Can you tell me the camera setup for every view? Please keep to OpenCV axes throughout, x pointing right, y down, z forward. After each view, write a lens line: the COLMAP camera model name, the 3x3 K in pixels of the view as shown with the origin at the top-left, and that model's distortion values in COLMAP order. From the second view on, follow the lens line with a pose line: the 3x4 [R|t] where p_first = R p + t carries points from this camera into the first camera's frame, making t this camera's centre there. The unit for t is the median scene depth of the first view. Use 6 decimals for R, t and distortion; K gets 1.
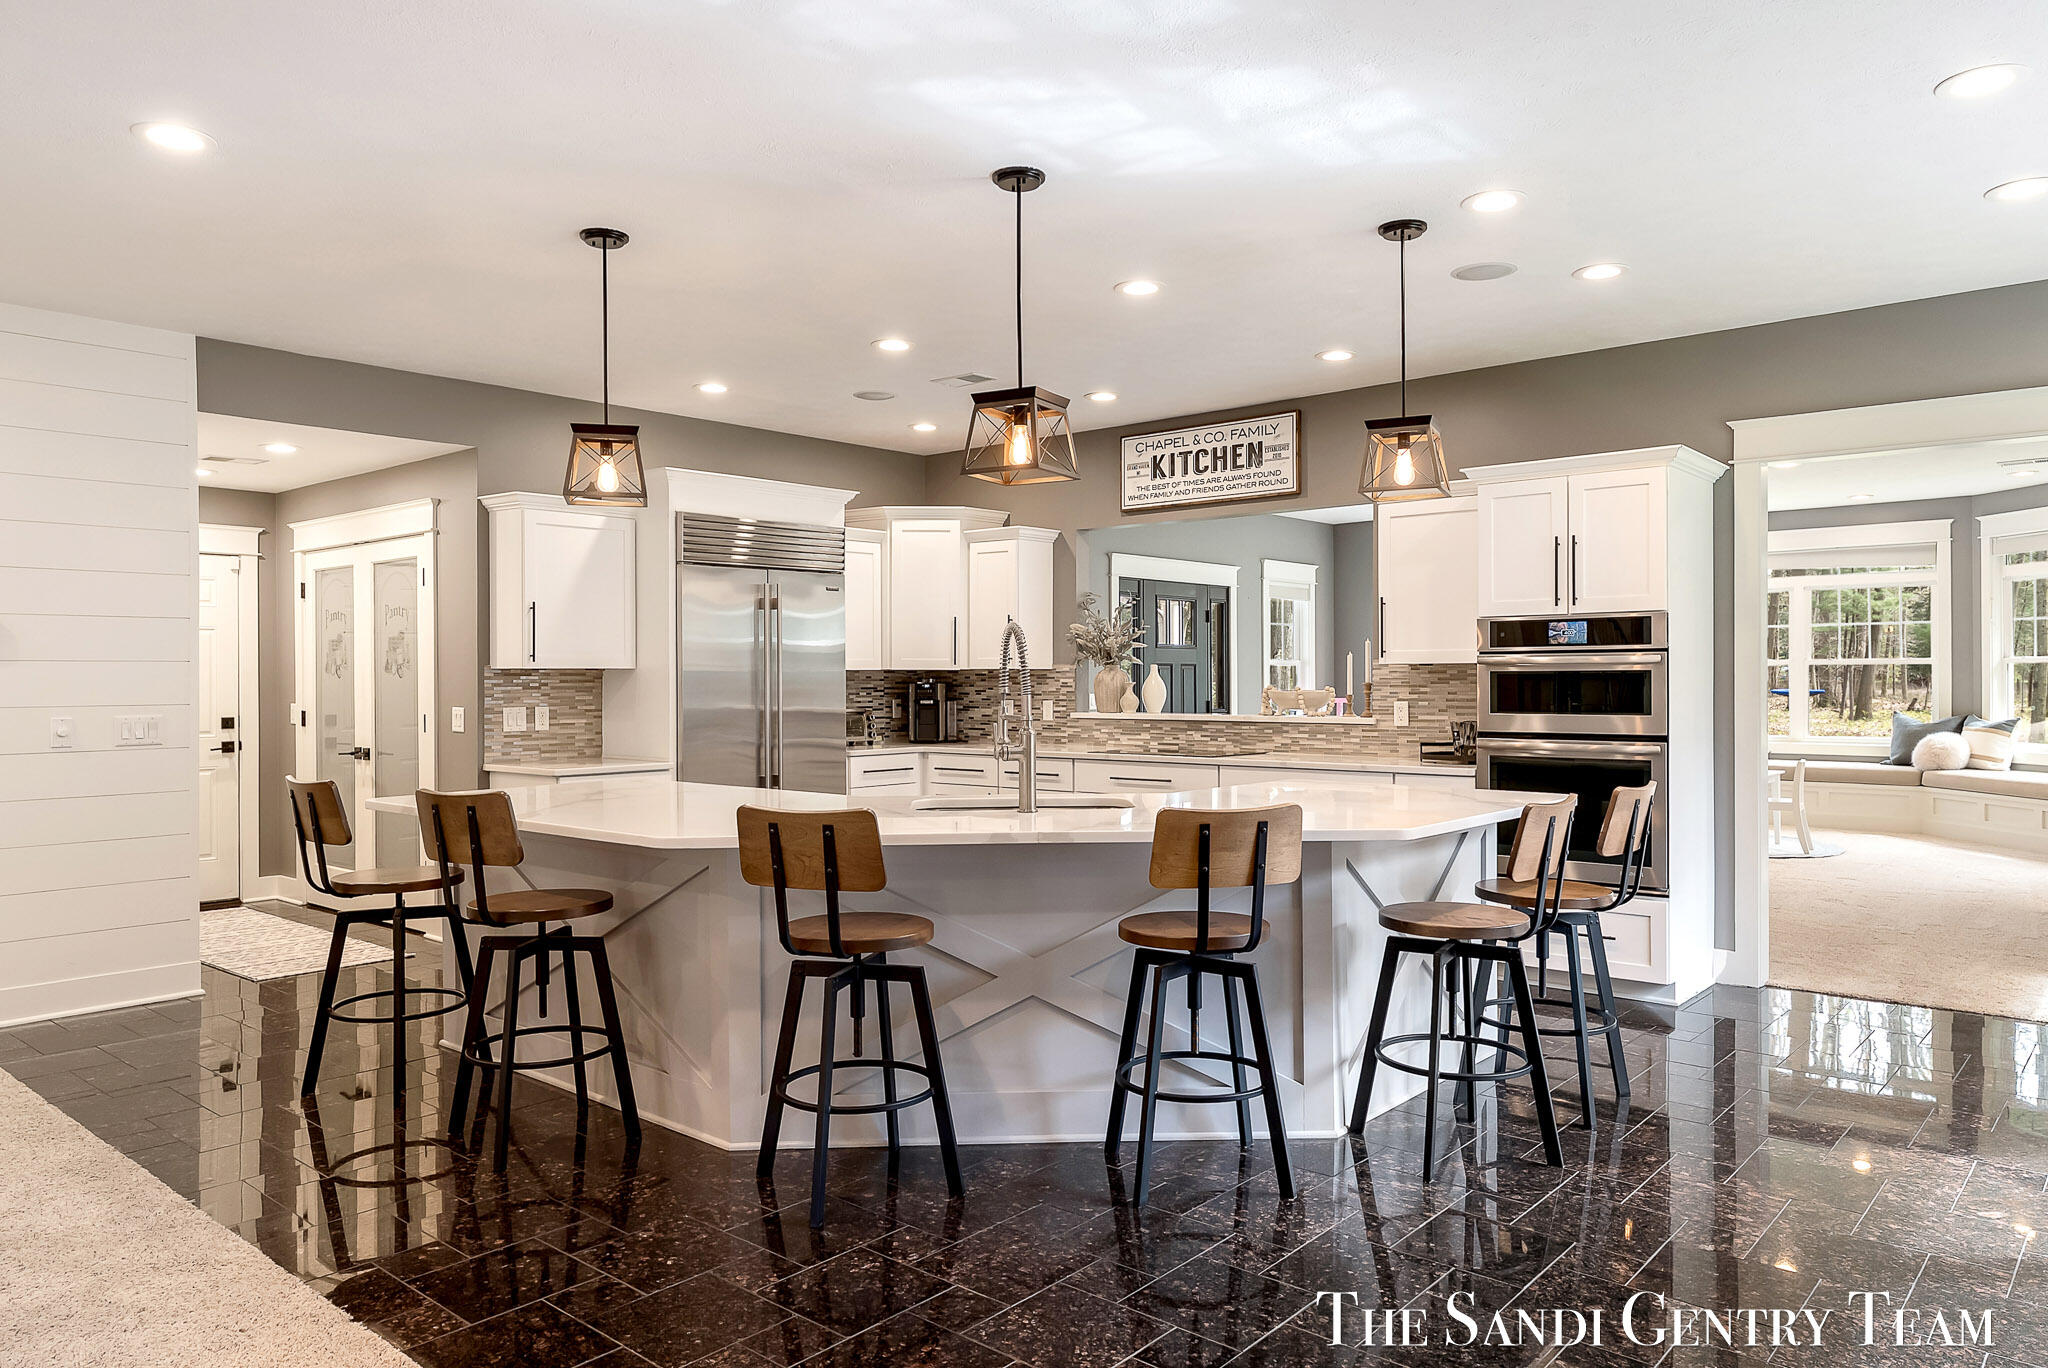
lens RADIAL K [[1357.9, 0, 1024.0], [0, 1357.9, 684.0], [0, 0, 1]] dist [-0.000820, -0.000097]
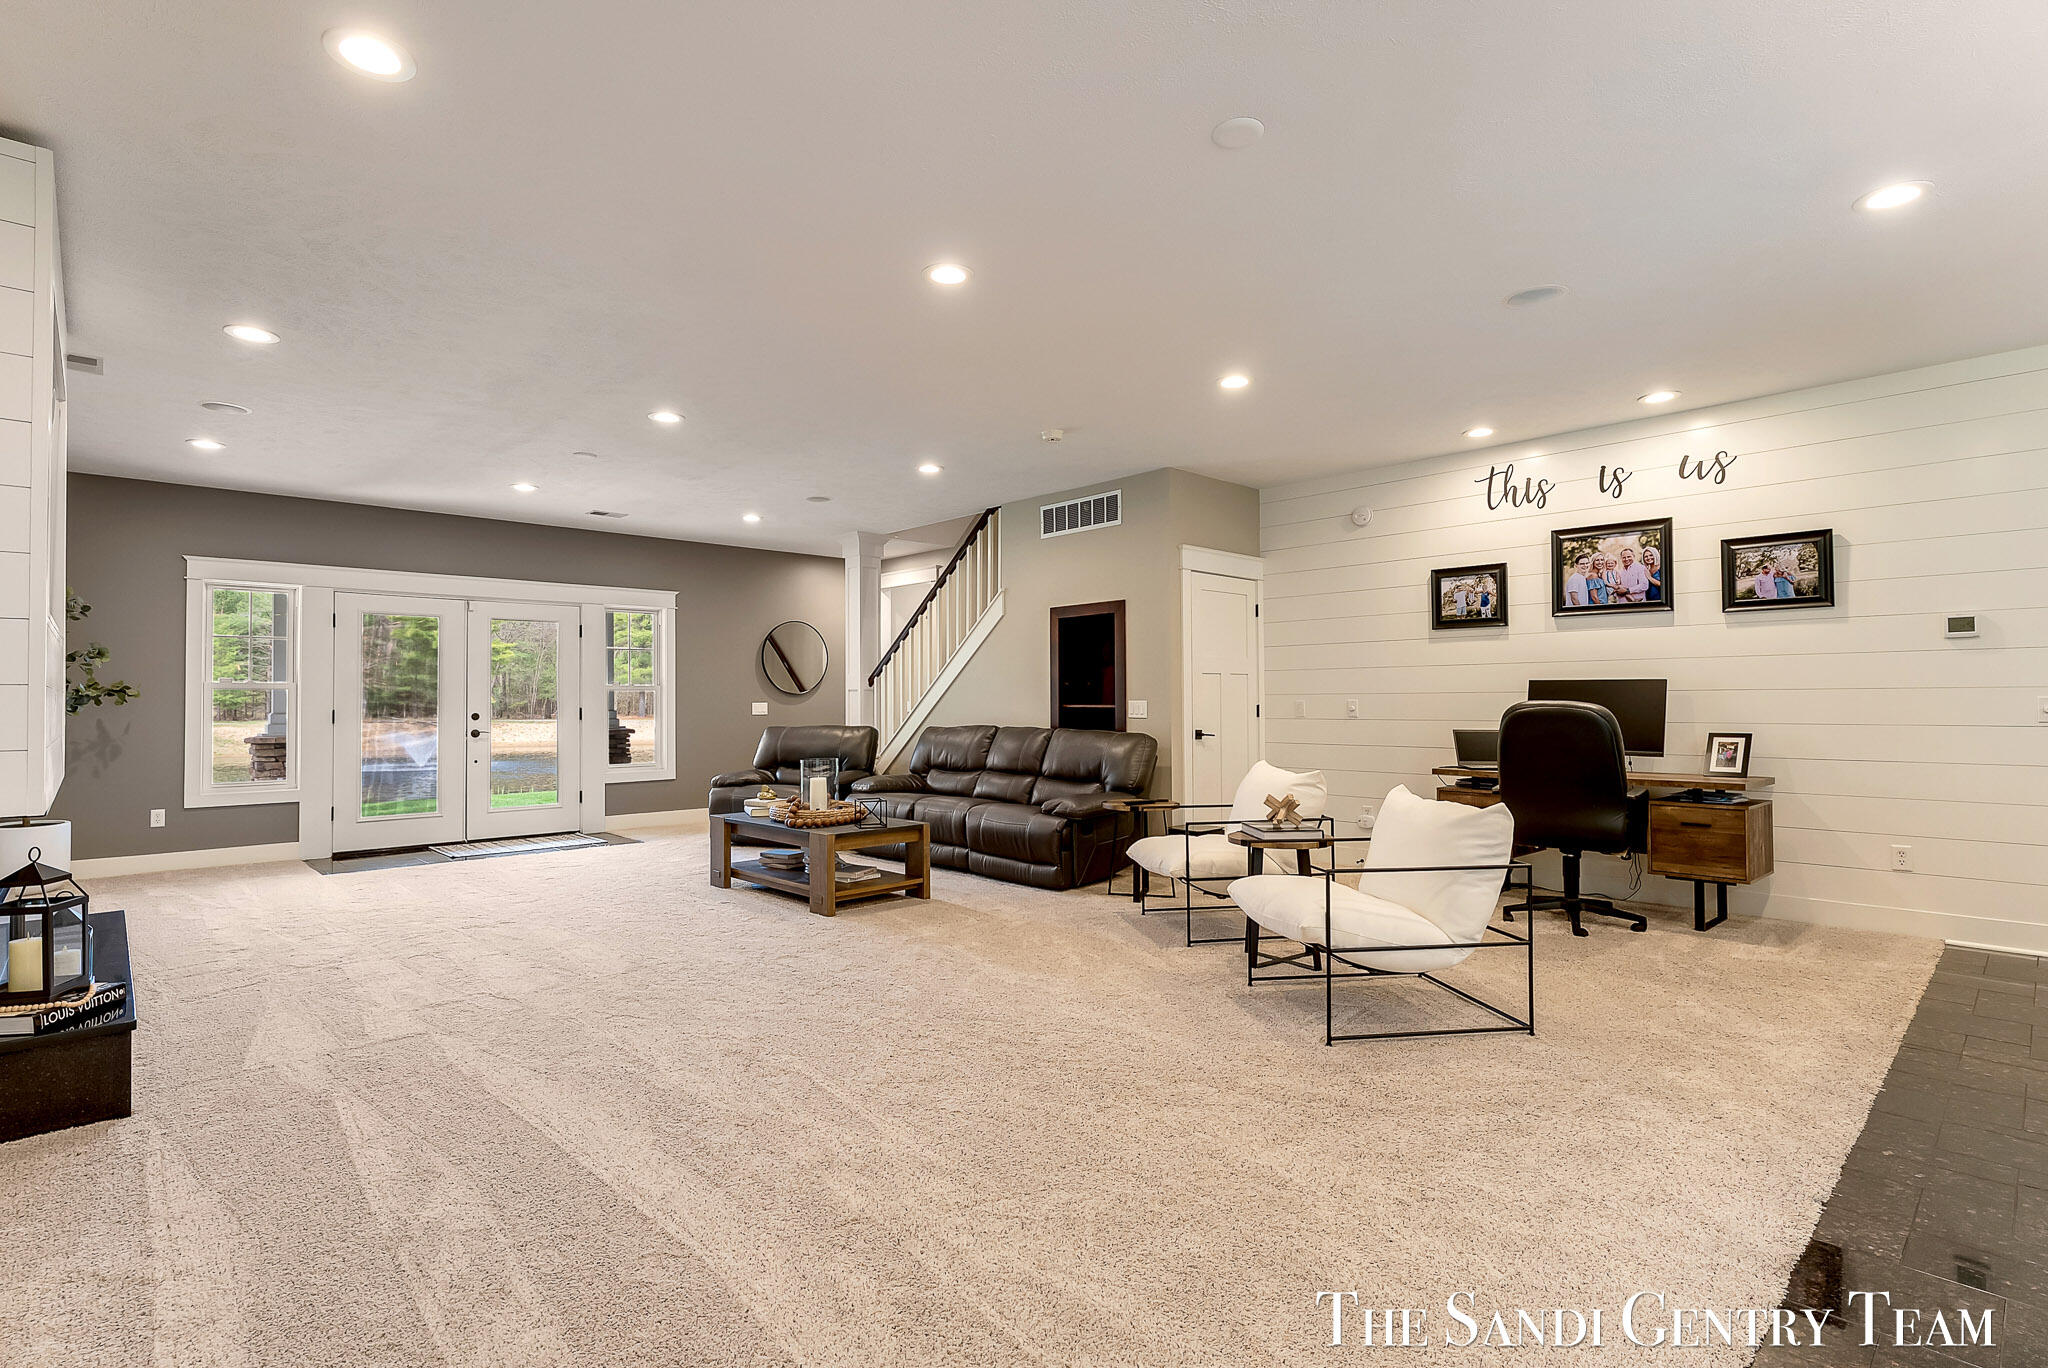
lens RADIAL K [[996.3, 0, 1016.8], [0, 996.3, 683.0], [0, 0, 1]] dist [0.000376, -0.000580]
pose [[-0.098658, -0.011465, -0.995055, 0.154596], [0.000151, 0.999933, -0.011536, 0.016739], [0.995121, -0.001289, -0.098649, 0.156842]]
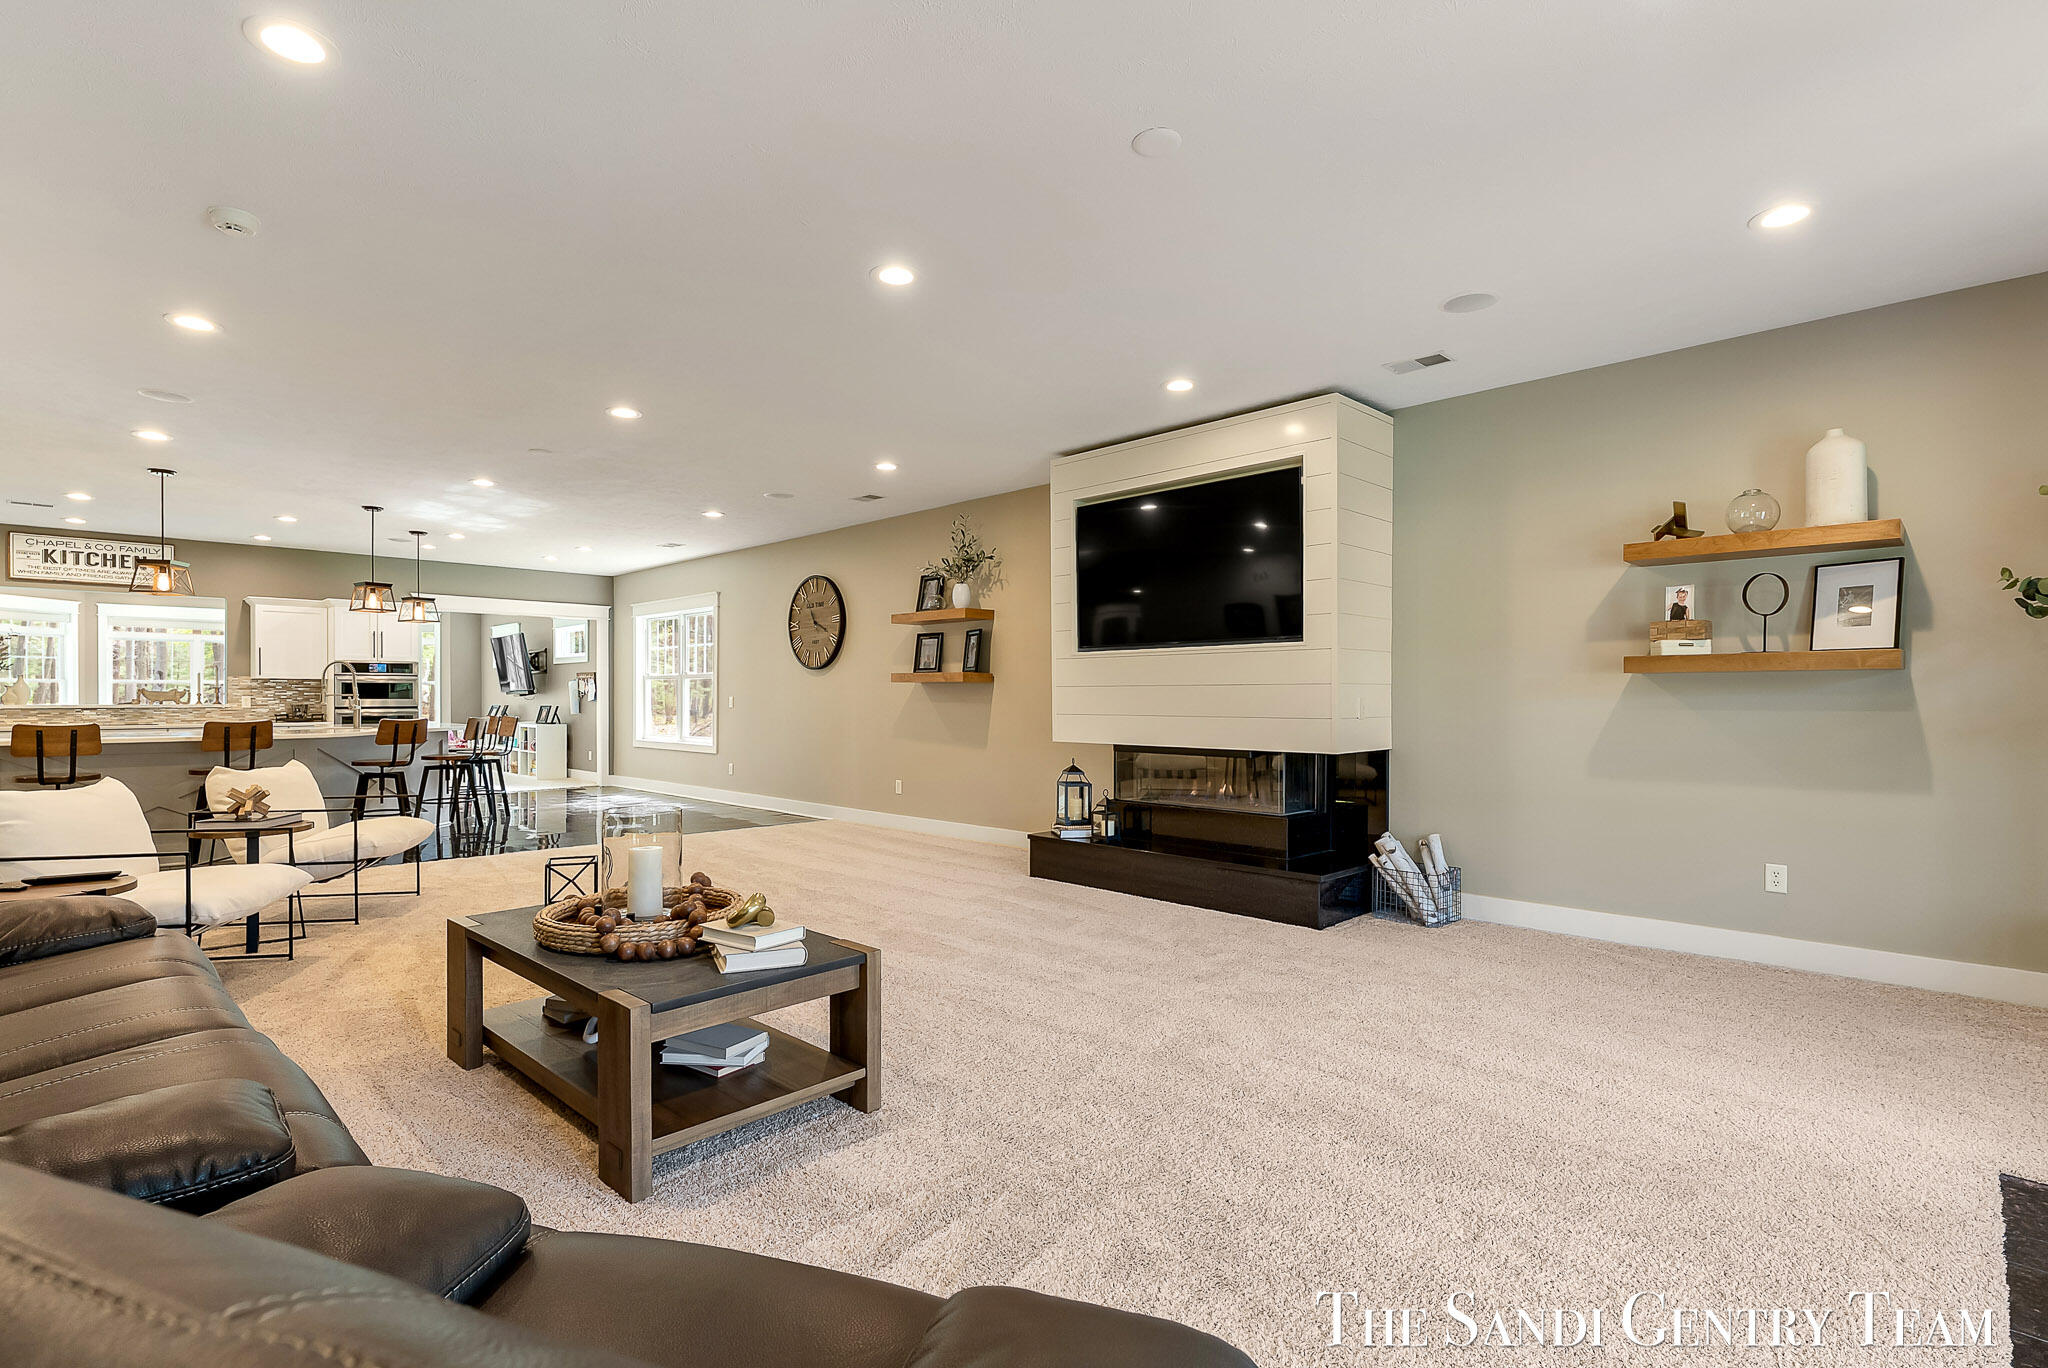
lens RADIAL K [[971.0, 0, 1026.3], [0, 971.0, 701.1], [0, 0, 1]] dist [-0.001207, -0.000314]
pose [[0.058276, 0.000793, 0.998300, -1.057787], [0.005536, 0.999984, -0.001118, 0.026501], [-0.998285, 0.005592, 0.058270, -0.272305]]
